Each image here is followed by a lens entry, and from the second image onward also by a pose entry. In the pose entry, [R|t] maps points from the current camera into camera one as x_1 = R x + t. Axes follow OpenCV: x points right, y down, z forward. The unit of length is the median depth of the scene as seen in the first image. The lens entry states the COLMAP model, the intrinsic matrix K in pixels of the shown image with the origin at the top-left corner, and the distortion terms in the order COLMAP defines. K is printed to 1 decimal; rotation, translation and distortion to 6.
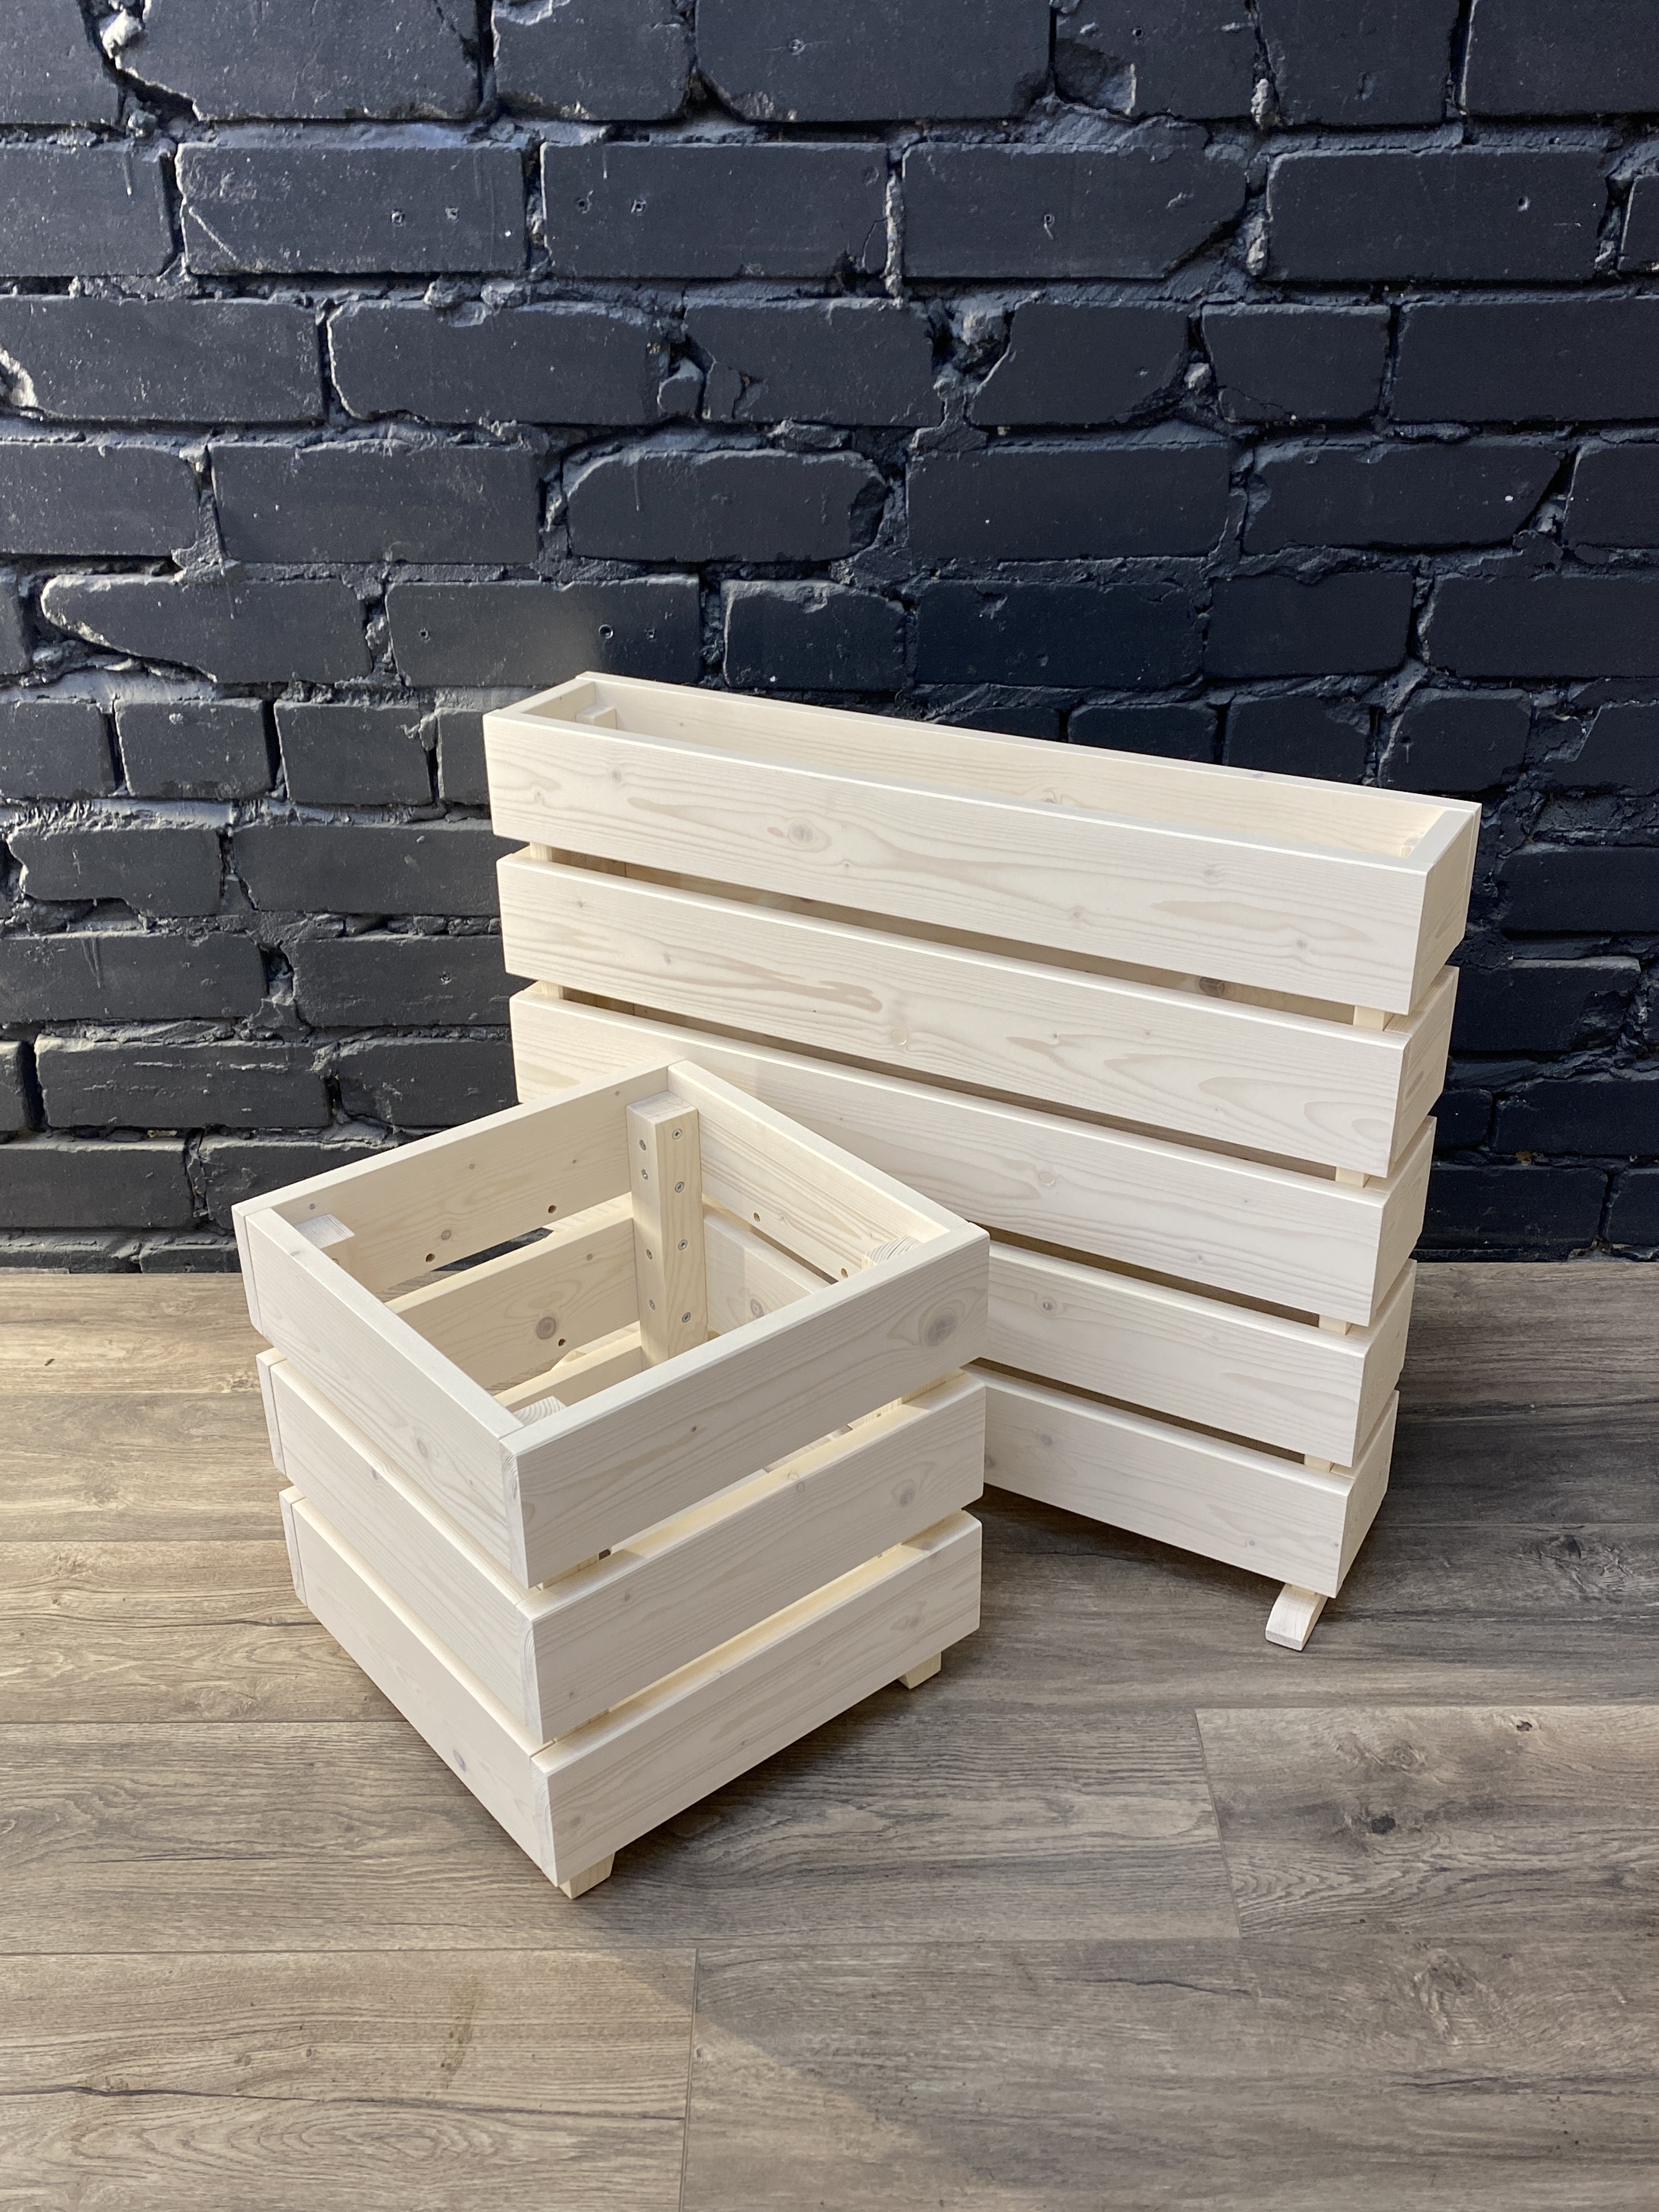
lens RADIAL K [[2077.0, 0, 847.3], [0, 2077.0, 1080.7], [0, 0, 1]] dist [0.001400, 0.000000]
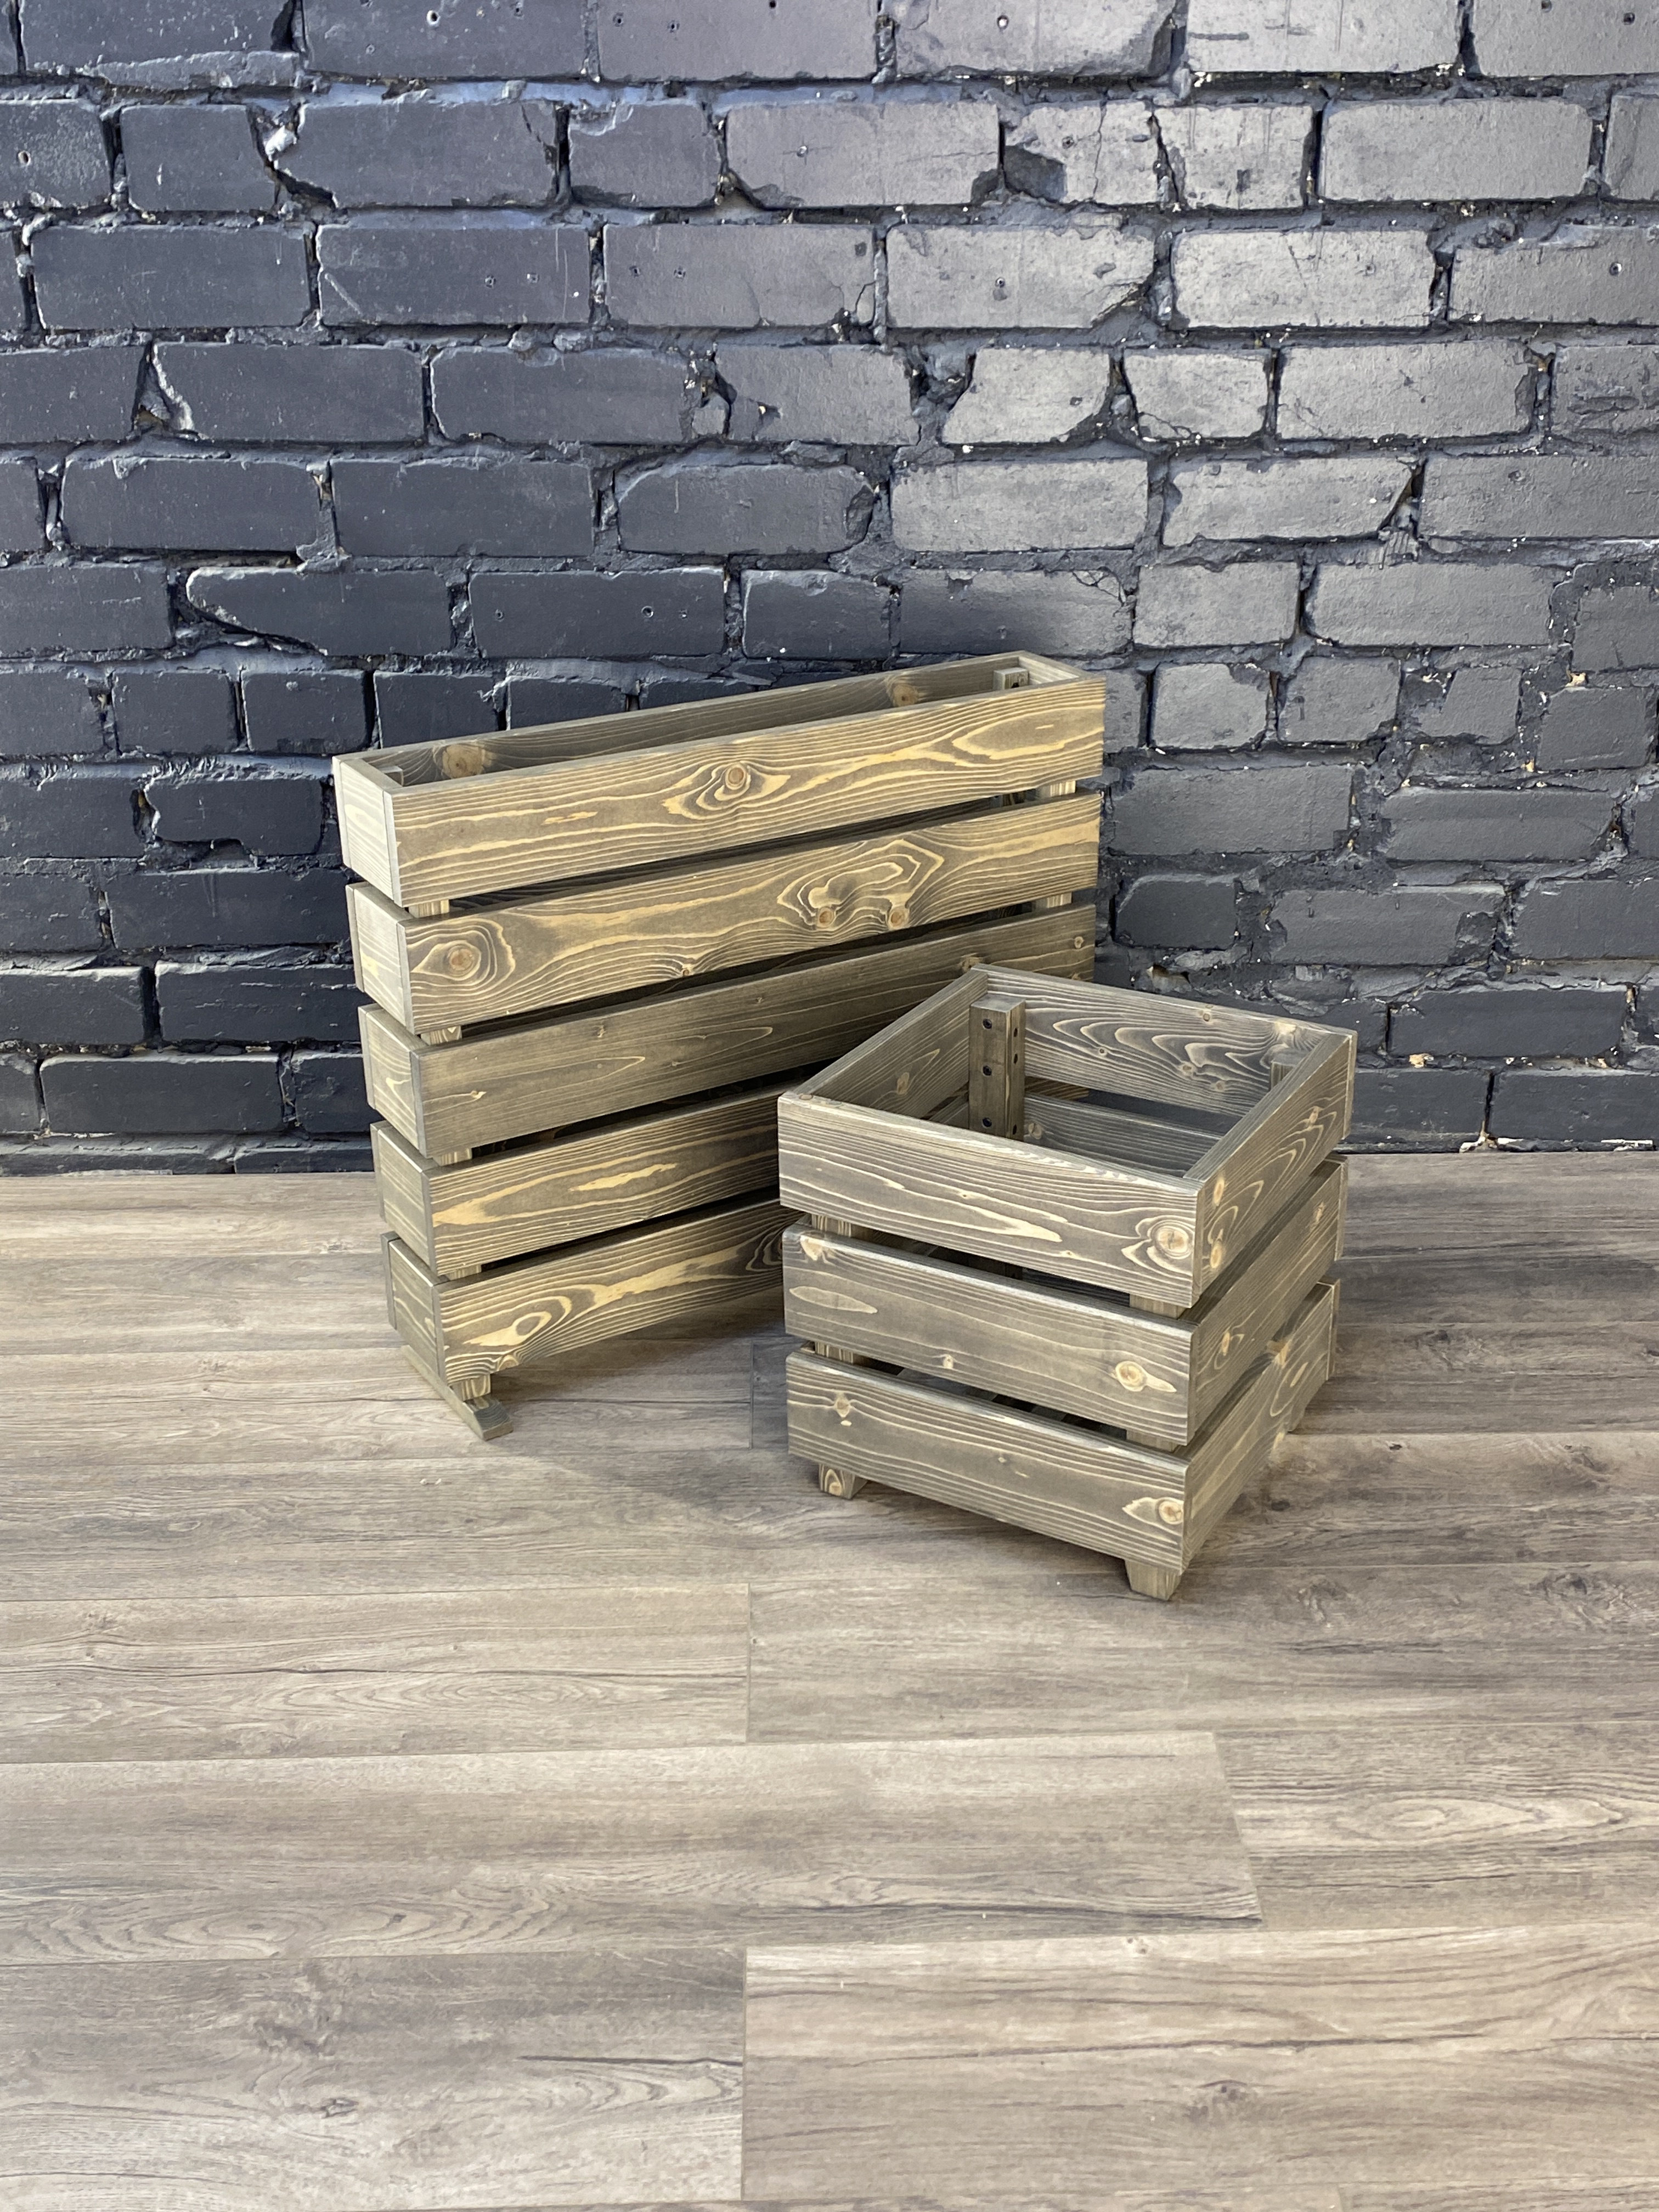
lens RADIAL K [[2309.8, 0, 845.8], [0, 2309.8, 1079.9], [0, 0, 1]] dist [0.015662, 0.000000]
pose [[0.999756, -0.008758, 0.020303, -0.031623], [0.010133, 0.997589, -0.068649, 0.169203], [-0.019653, 0.068838, 0.997434, -0.379653]]
